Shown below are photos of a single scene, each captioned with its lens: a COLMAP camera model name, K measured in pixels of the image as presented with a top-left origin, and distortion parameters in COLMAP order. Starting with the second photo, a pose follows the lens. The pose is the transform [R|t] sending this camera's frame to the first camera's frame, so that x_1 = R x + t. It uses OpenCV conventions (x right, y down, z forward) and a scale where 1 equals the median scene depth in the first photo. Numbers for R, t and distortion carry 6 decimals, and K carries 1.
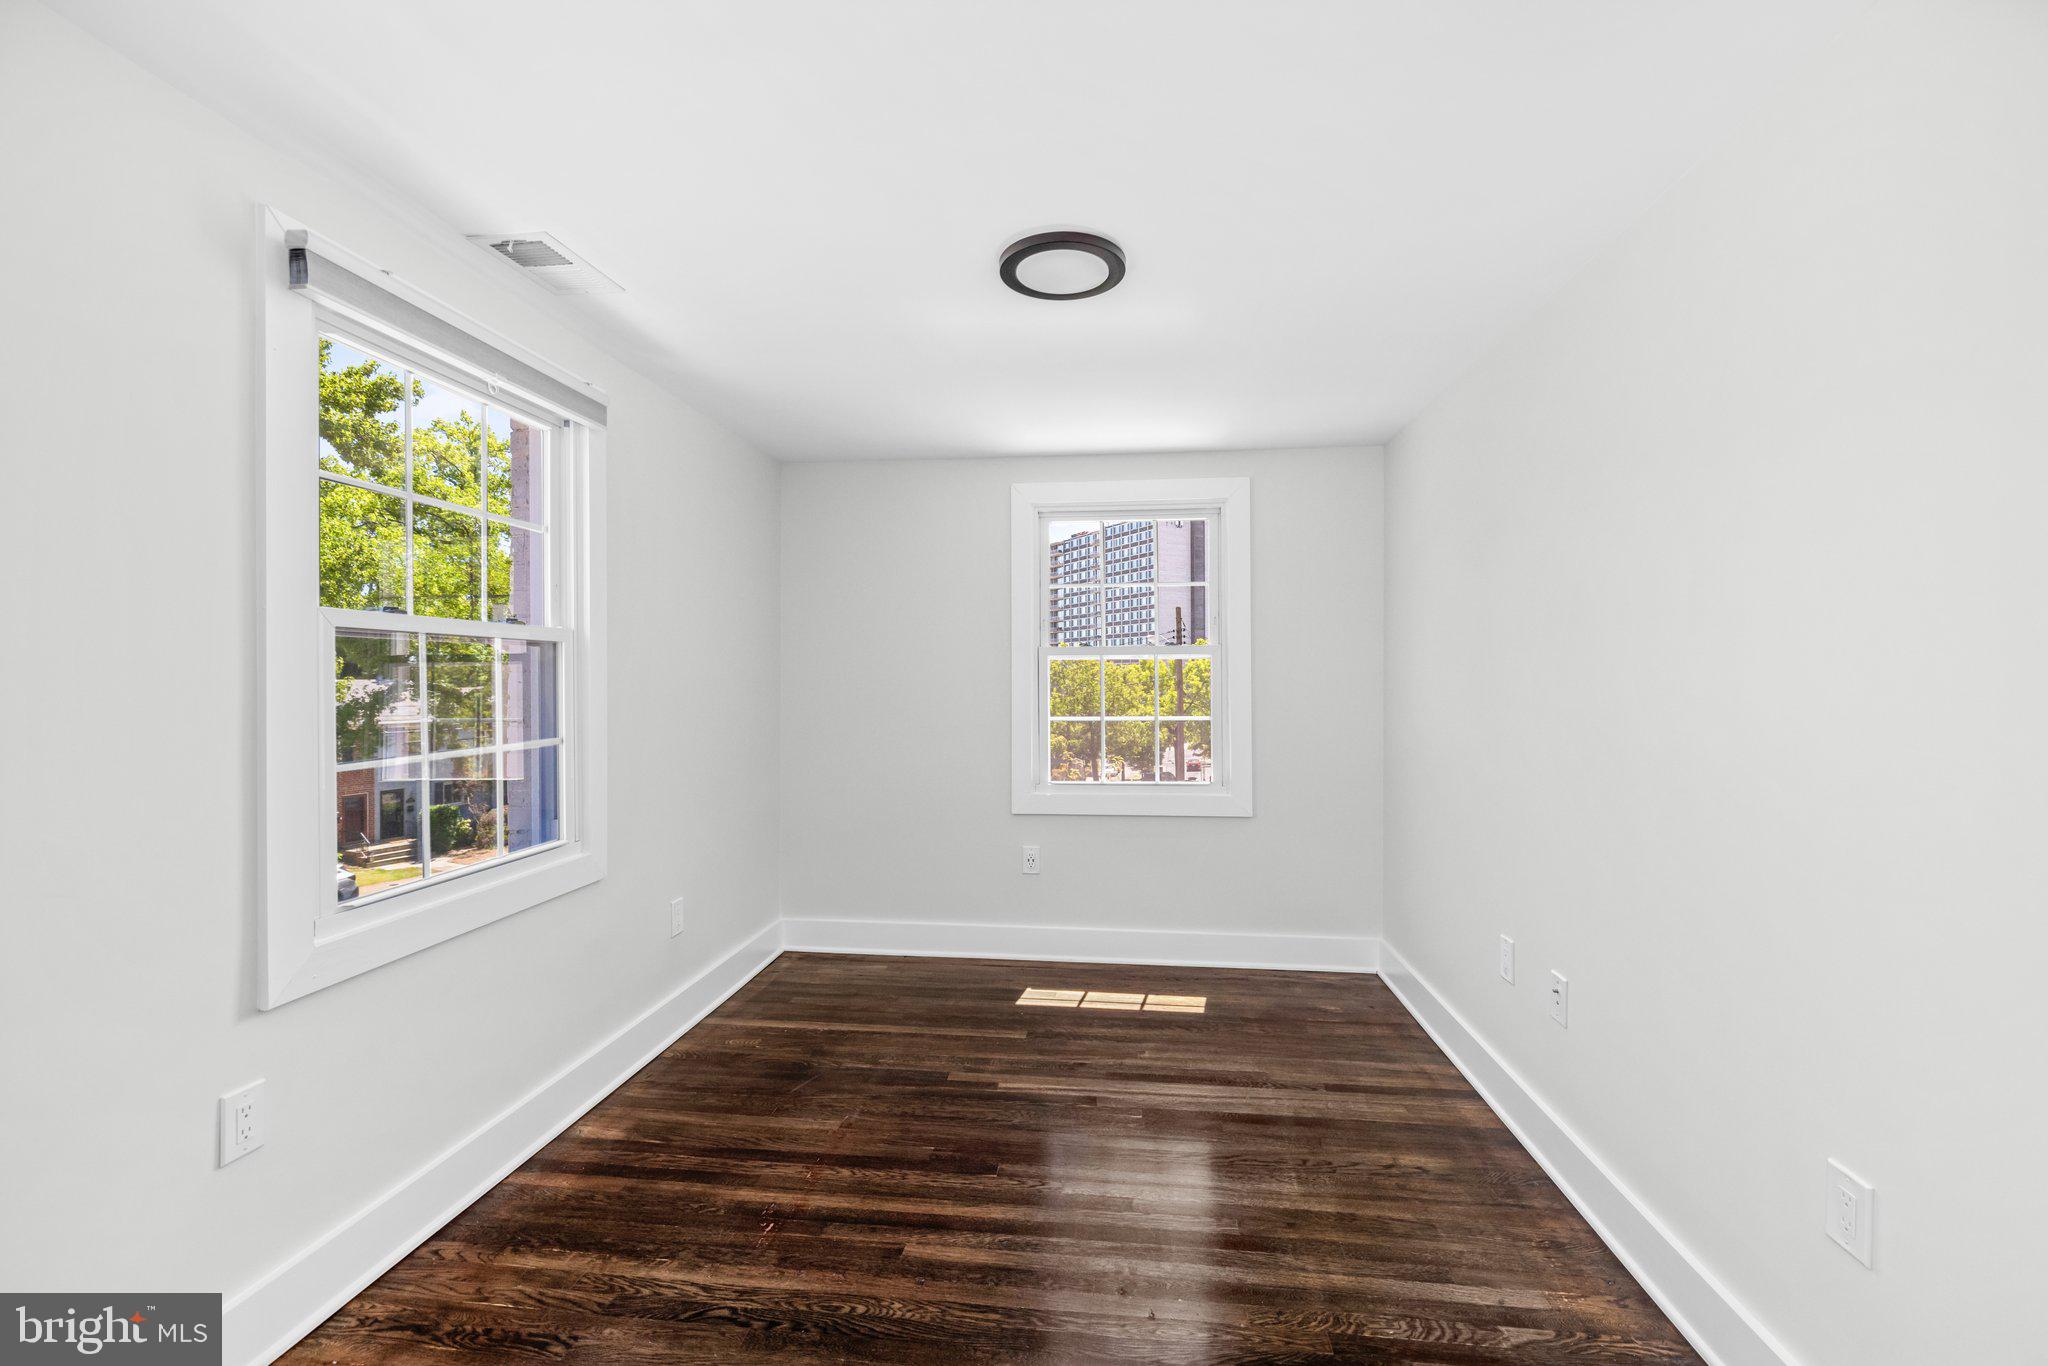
lens RADIAL K [[861.2, 0, 1026.0], [0, 861.2, 682.2], [0, 0, 1]] dist [-0.003112, -0.000654]
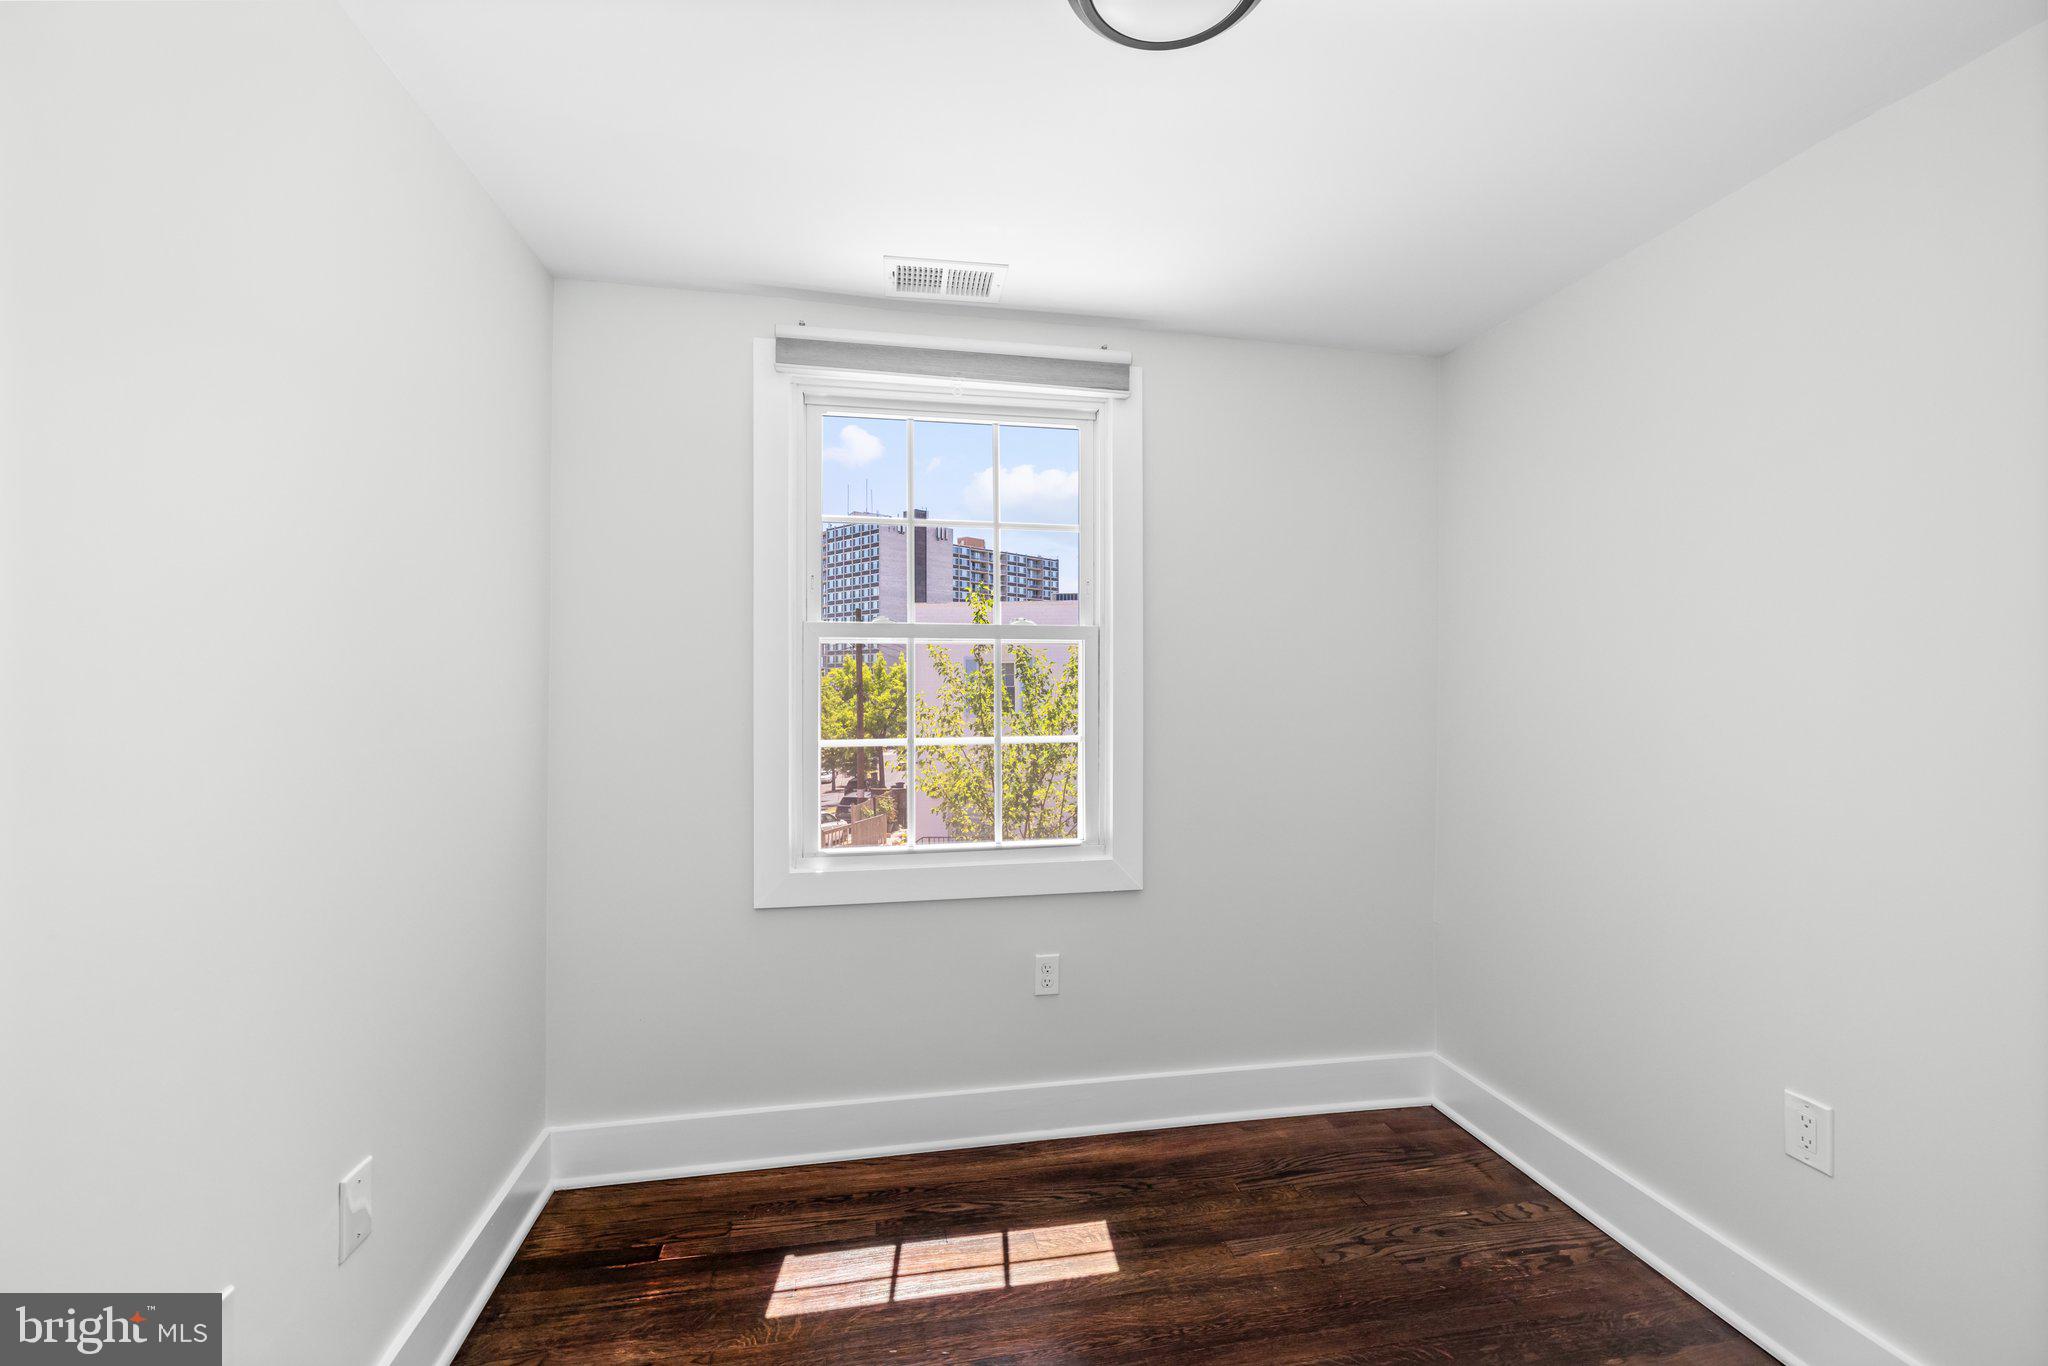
lens RADIAL K [[861.2, 0, 1018.0], [0, 861.2, 670.0], [0, 0, 1]] dist [-0.003112, -0.000654]
pose [[0.952259, 0.007781, 0.305192, -0.024427], [-0.001956, 0.999810, -0.019387, 0.003250], [-0.305284, 0.017864, 0.952094, 0.404314]]
